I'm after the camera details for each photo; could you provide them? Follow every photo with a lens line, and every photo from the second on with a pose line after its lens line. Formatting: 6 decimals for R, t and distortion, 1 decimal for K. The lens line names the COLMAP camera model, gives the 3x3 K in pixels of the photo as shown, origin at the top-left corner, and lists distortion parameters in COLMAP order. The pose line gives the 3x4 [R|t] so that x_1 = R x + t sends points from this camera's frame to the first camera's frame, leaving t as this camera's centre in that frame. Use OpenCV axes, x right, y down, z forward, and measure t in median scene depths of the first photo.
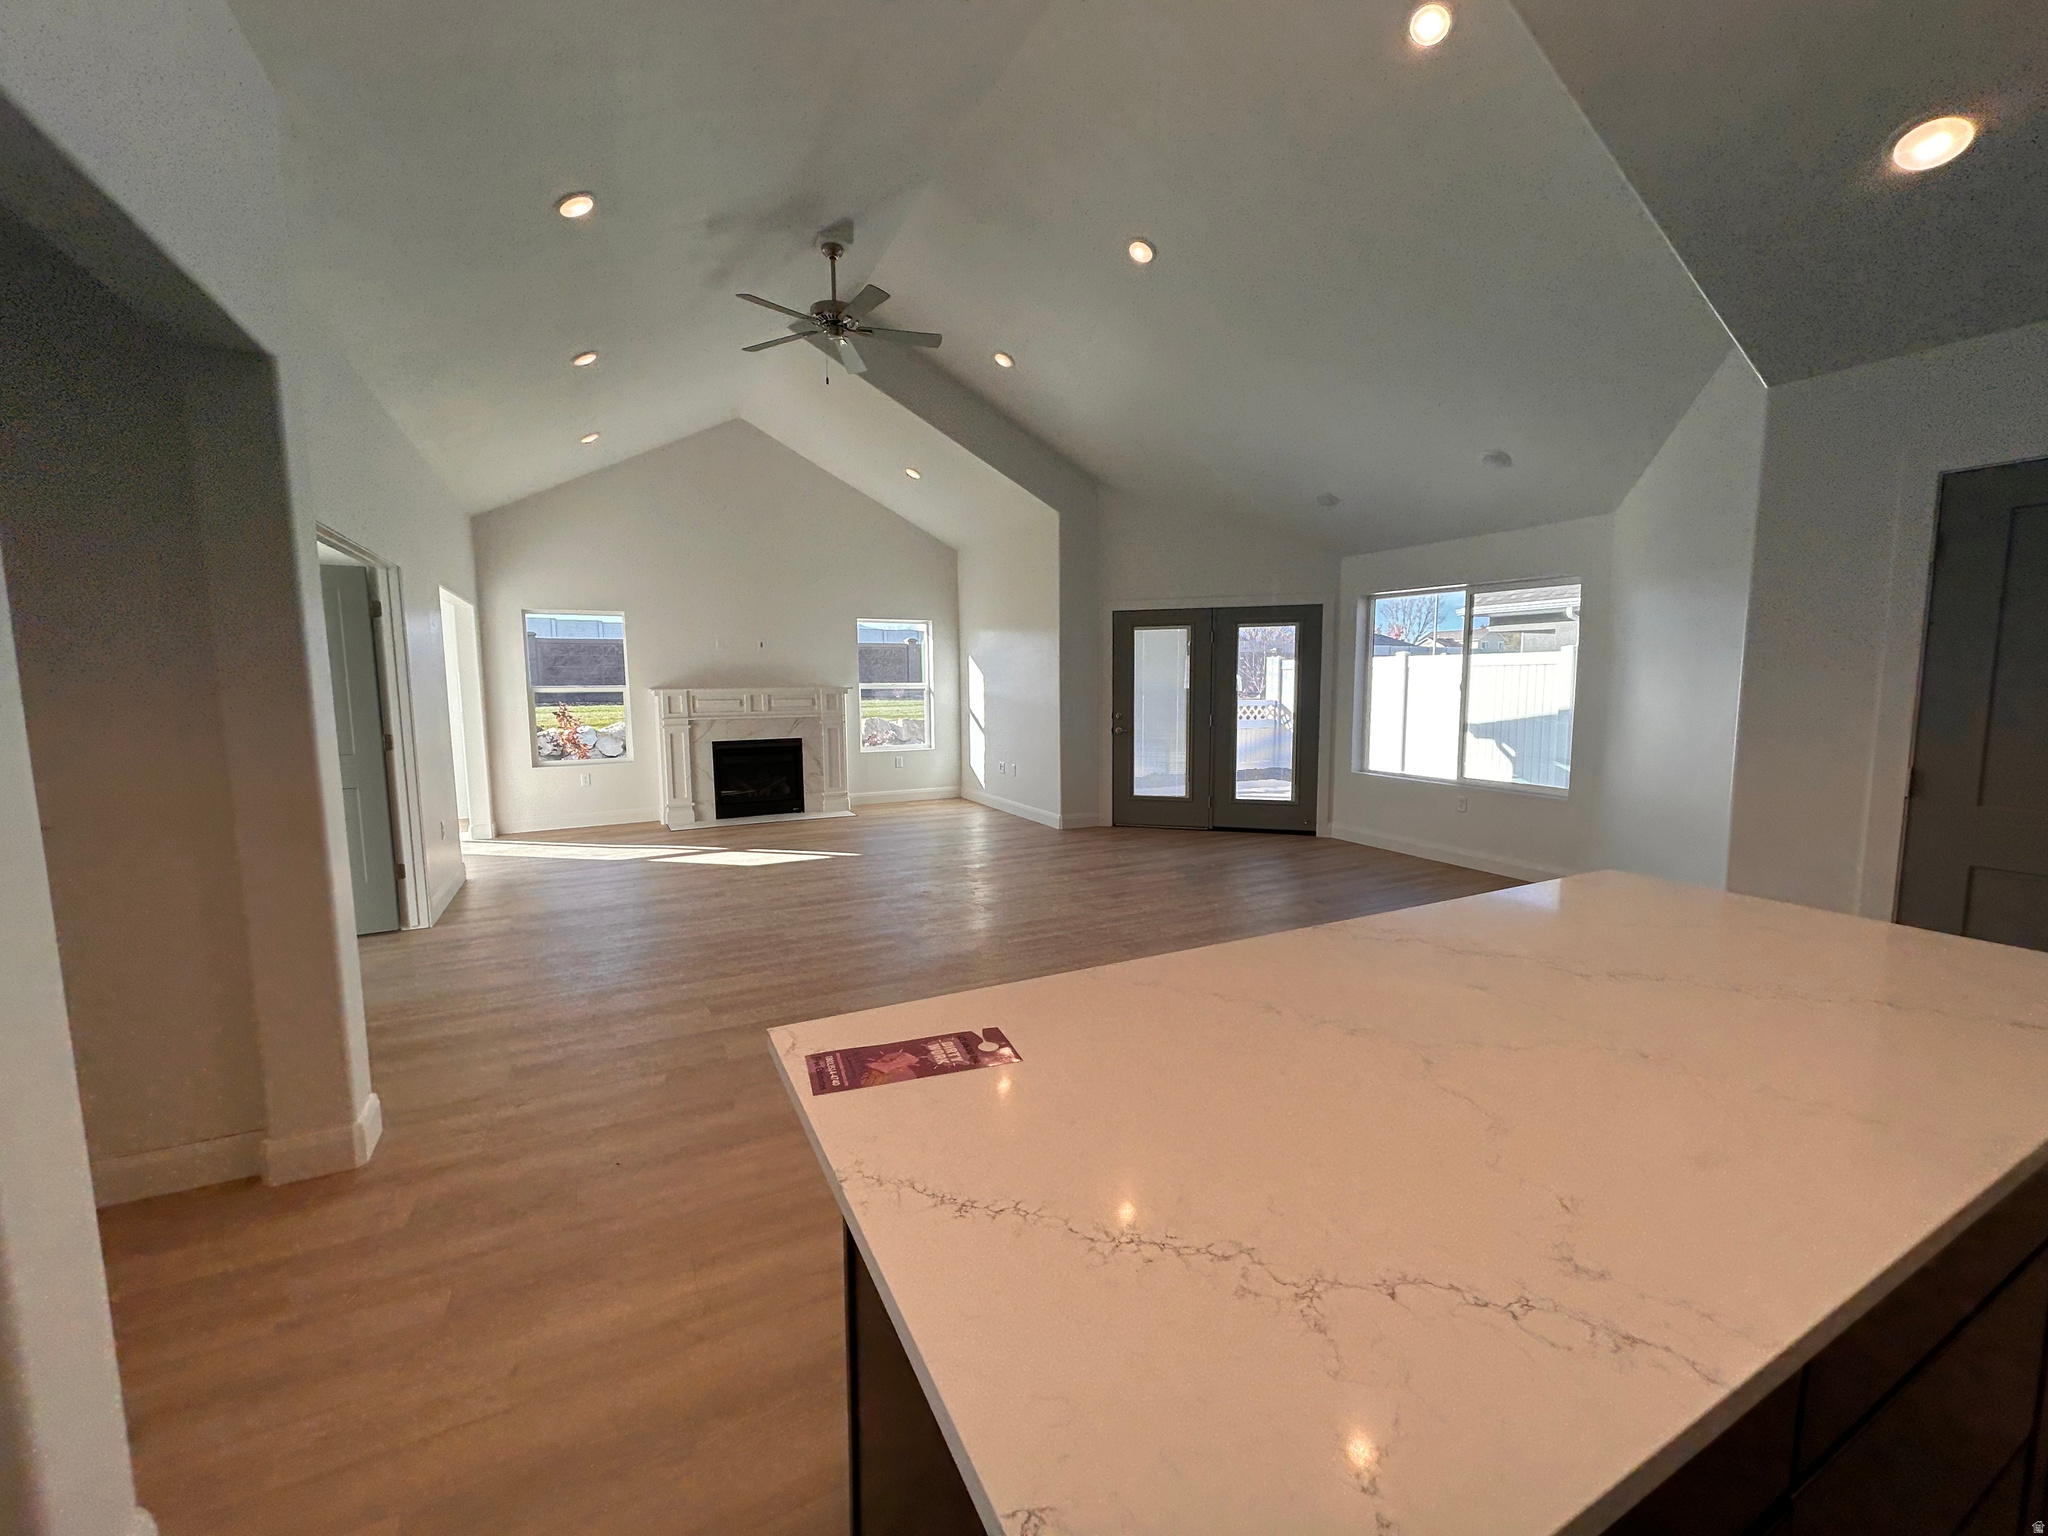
lens RADIAL K [[823.1, 0, 1024.1], [0, 823.1, 766.3], [0, 0, 1]] dist [0.000060, -0.000001]
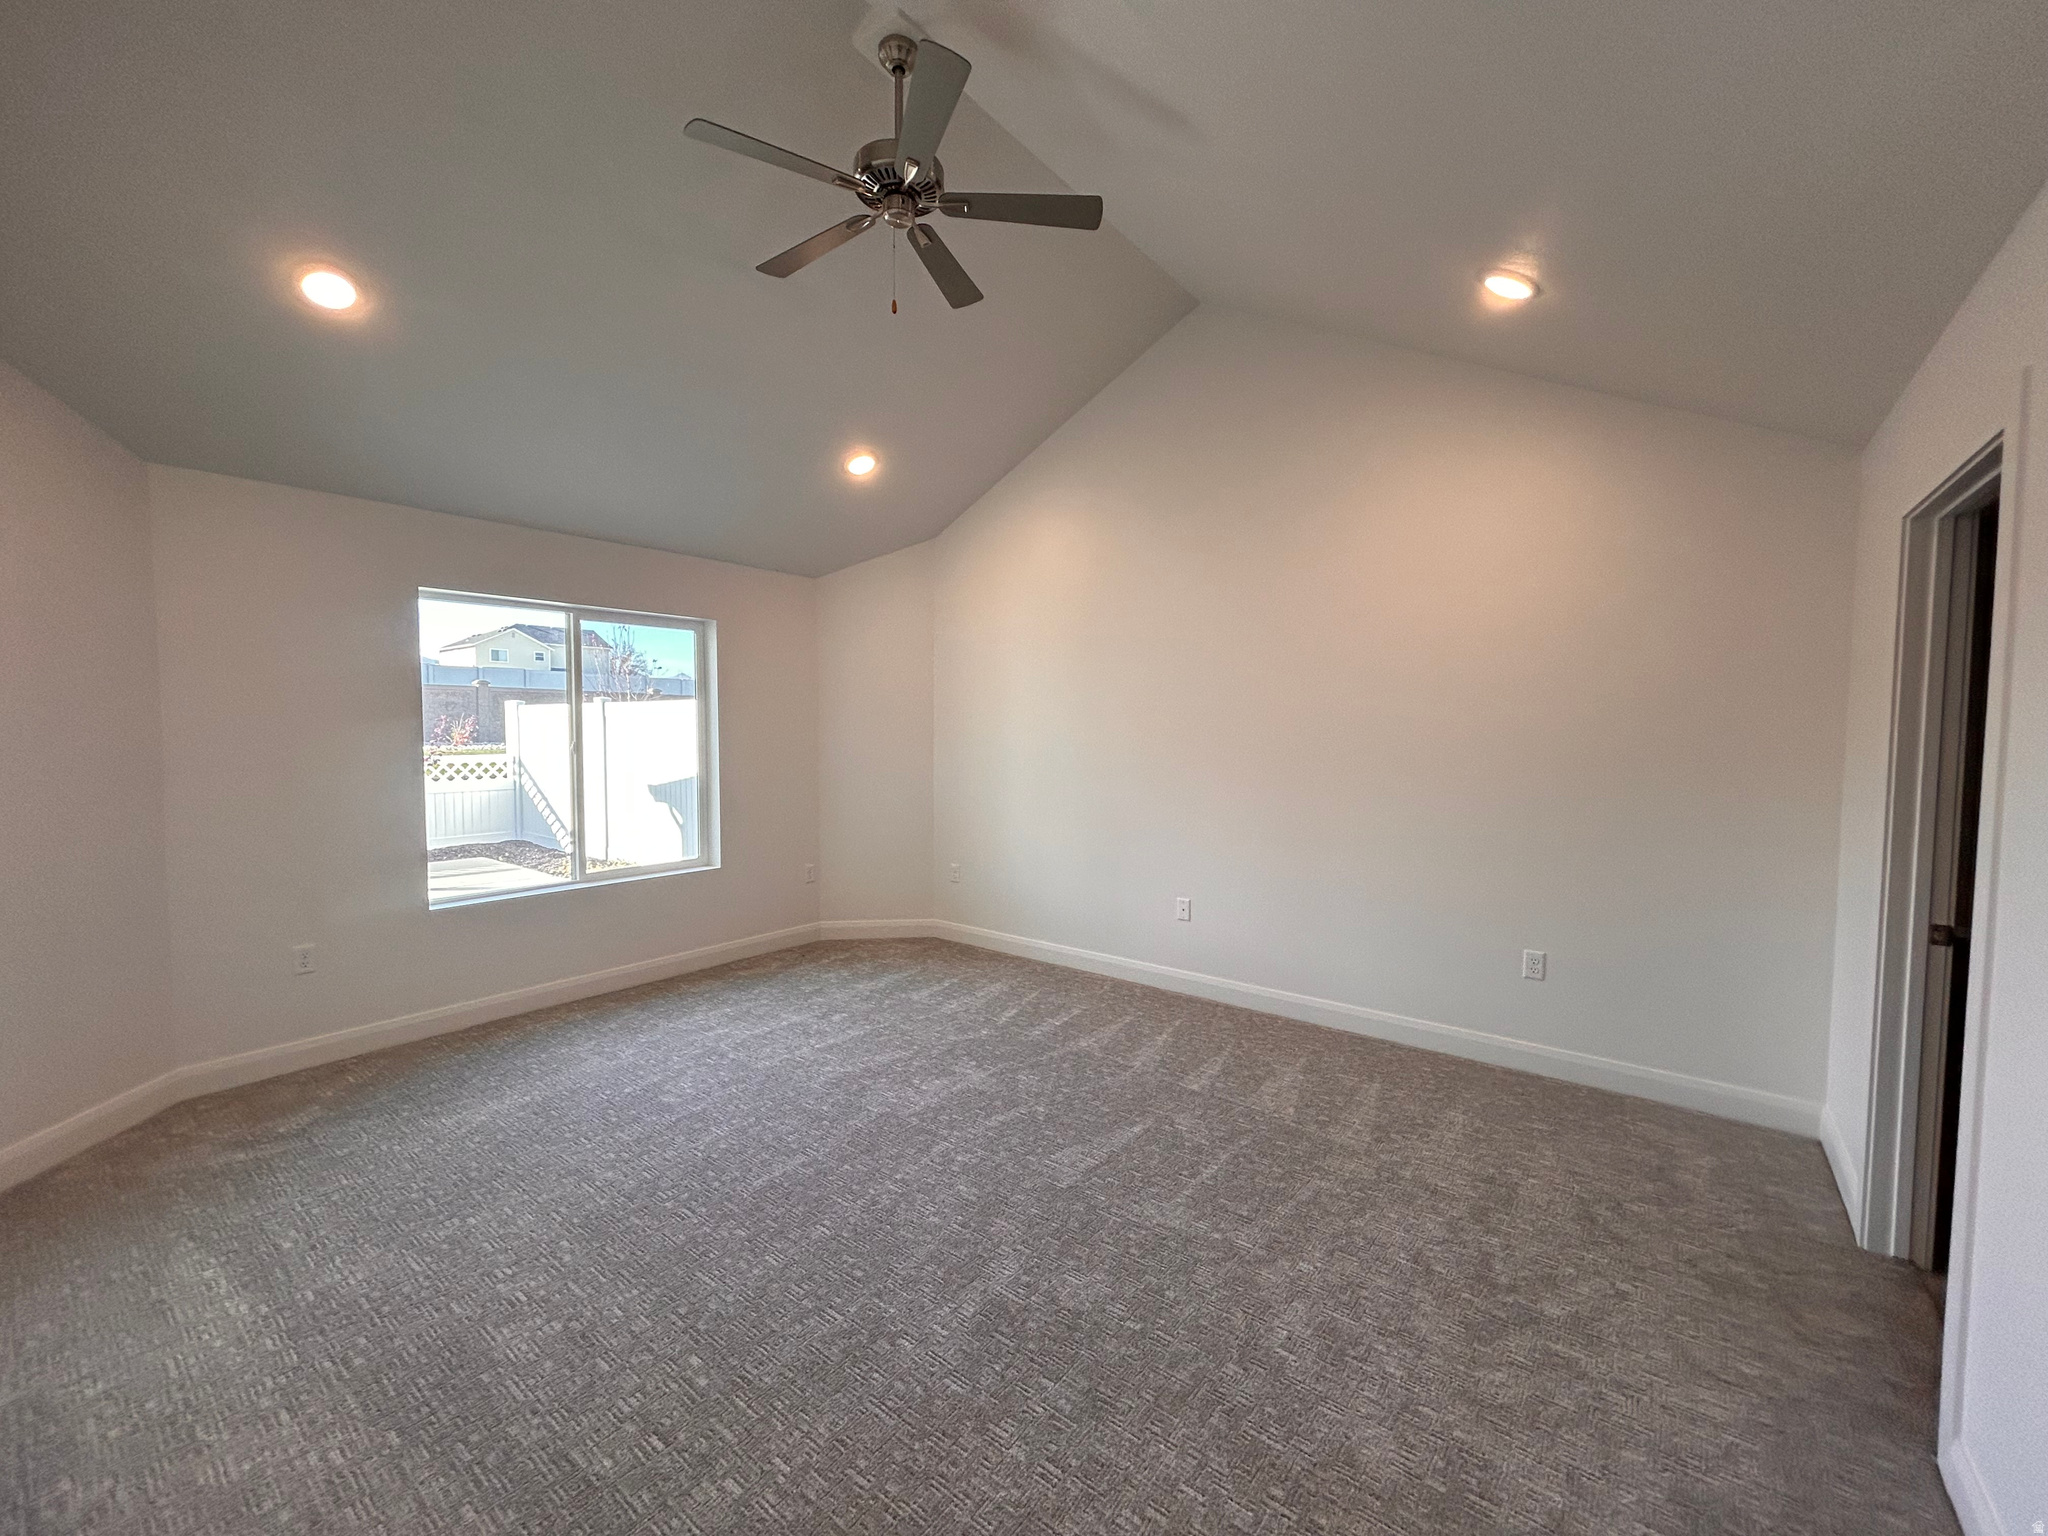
lens RADIAL K [[823.1, 0, 1022.6], [0, 823.1, 769.1], [0, 0, 1]] dist [0.000060, -0.000001]
pose [[0.908131, -0.015695, 0.418392, 0.506519], [0.039861, 0.997999, -0.049082, -0.010676], [-0.416784, 0.061250, 0.906939, 0.091888]]
